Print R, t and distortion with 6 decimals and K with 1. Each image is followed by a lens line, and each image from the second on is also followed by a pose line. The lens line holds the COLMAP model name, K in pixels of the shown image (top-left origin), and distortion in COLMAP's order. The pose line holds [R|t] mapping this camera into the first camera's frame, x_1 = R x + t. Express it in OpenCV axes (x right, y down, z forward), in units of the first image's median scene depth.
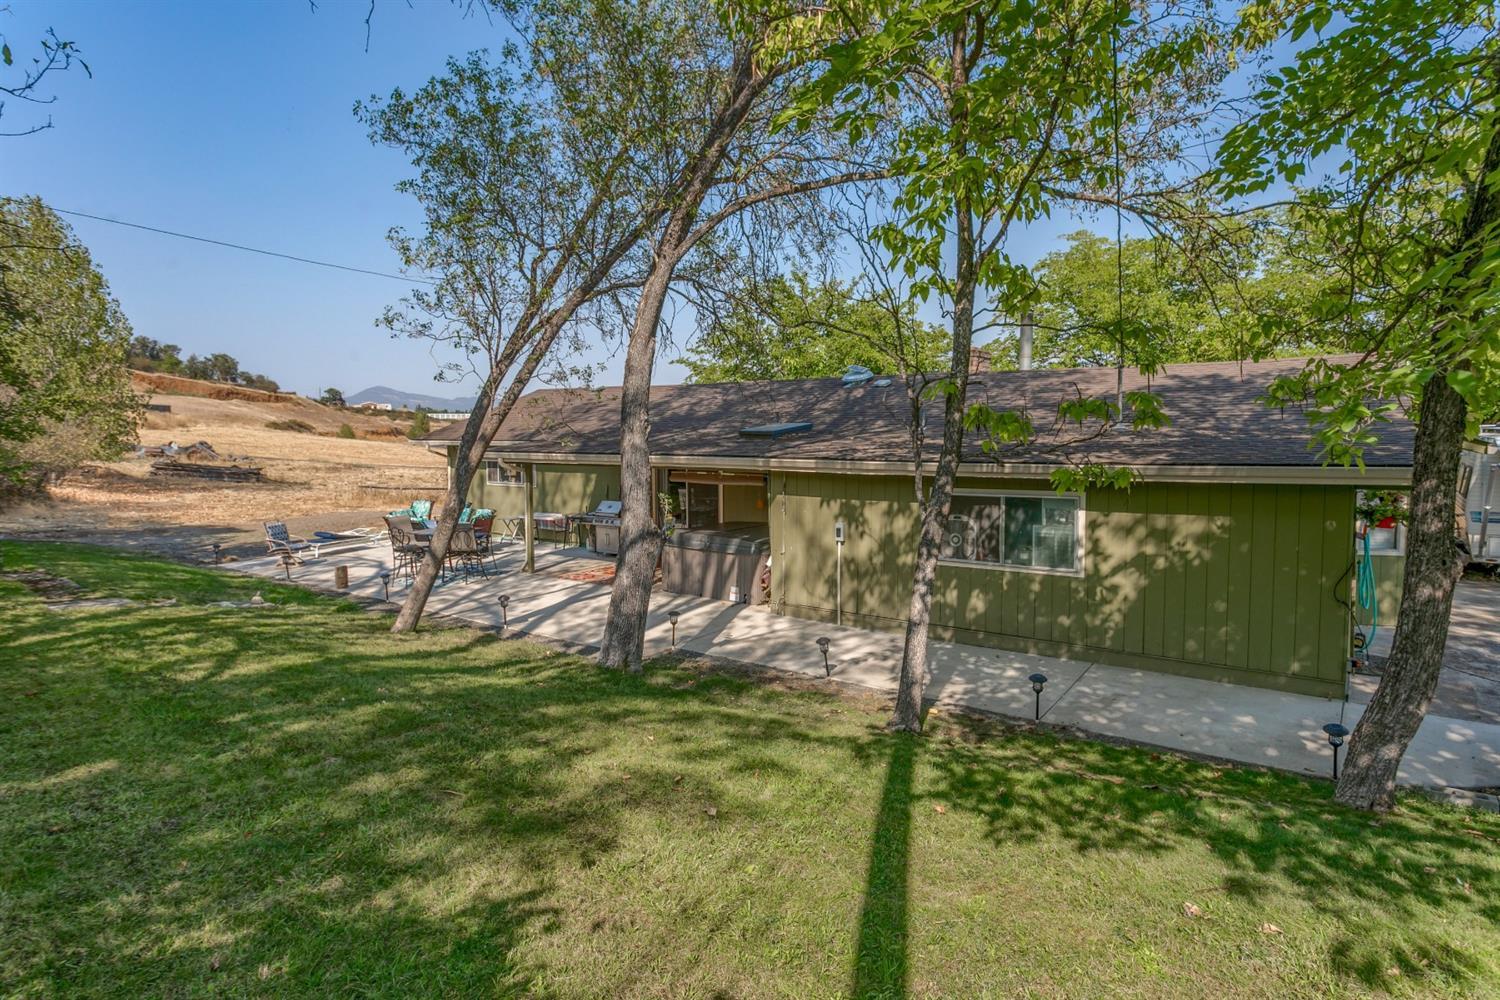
lens RADIAL K [[793.8, 0, 750.0], [0, 793.8, 500.0], [0, 0, 1]] dist [-0.000473, -0.000036]
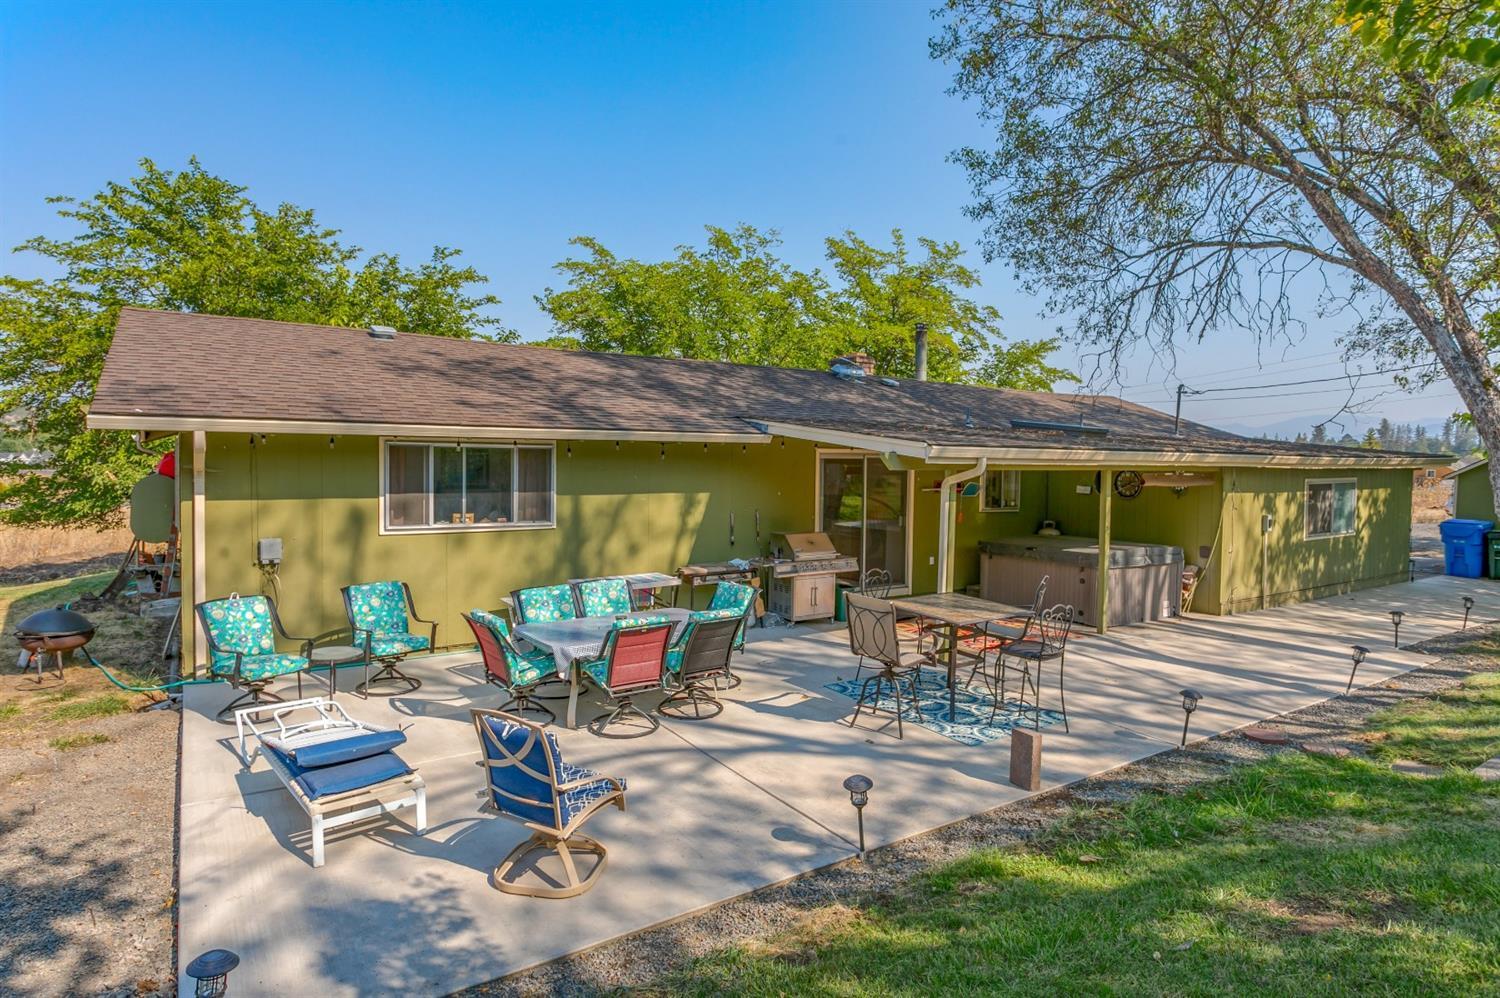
lens RADIAL K [[830.5, 0, 746.6], [0, 830.5, 468.1], [0, 0, 1]] dist [-0.003841, -0.000466]
pose [[0.366714, -0.001683, 0.930332, -1.061196], [0.067942, 0.997377, -0.024976, -0.047708], [-0.927850, 0.072367, 0.365866, 1.084927]]
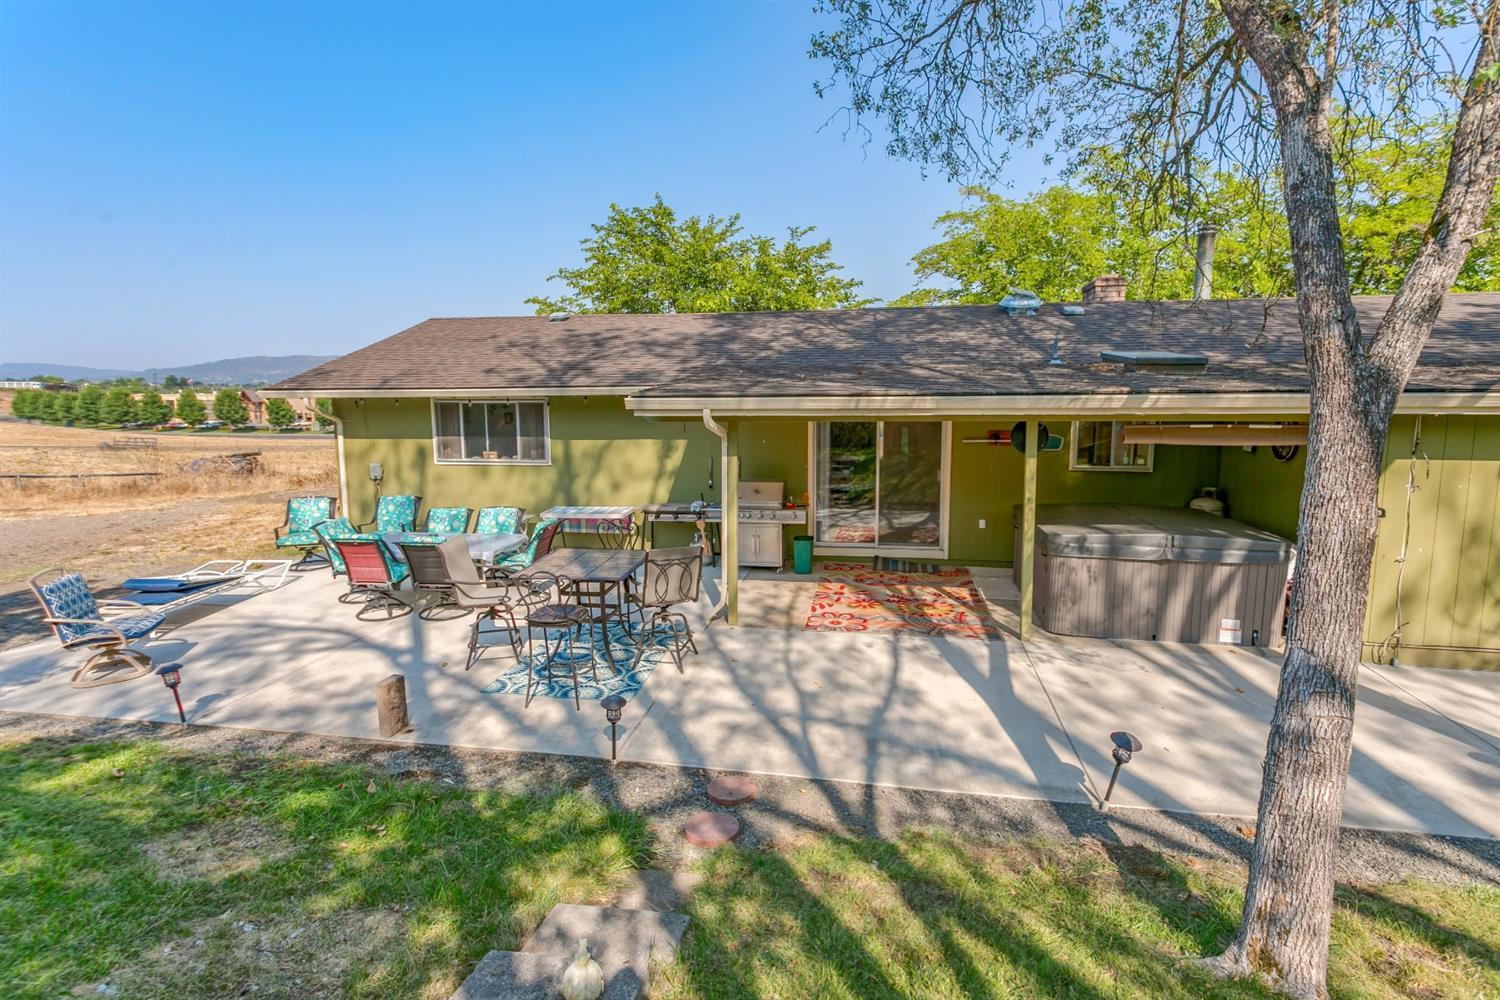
lens RADIAL K [[722.2, 0, 743.0], [0, 722.2, 490.4], [0, 0, 1]] dist [0.003063, 0.000777]
pose [[0.908264, -0.053242, 0.414995, -0.562471], [0.038886, 0.998319, 0.042974, -0.021991], [-0.416586, -0.022894, 0.908808, 0.665864]]
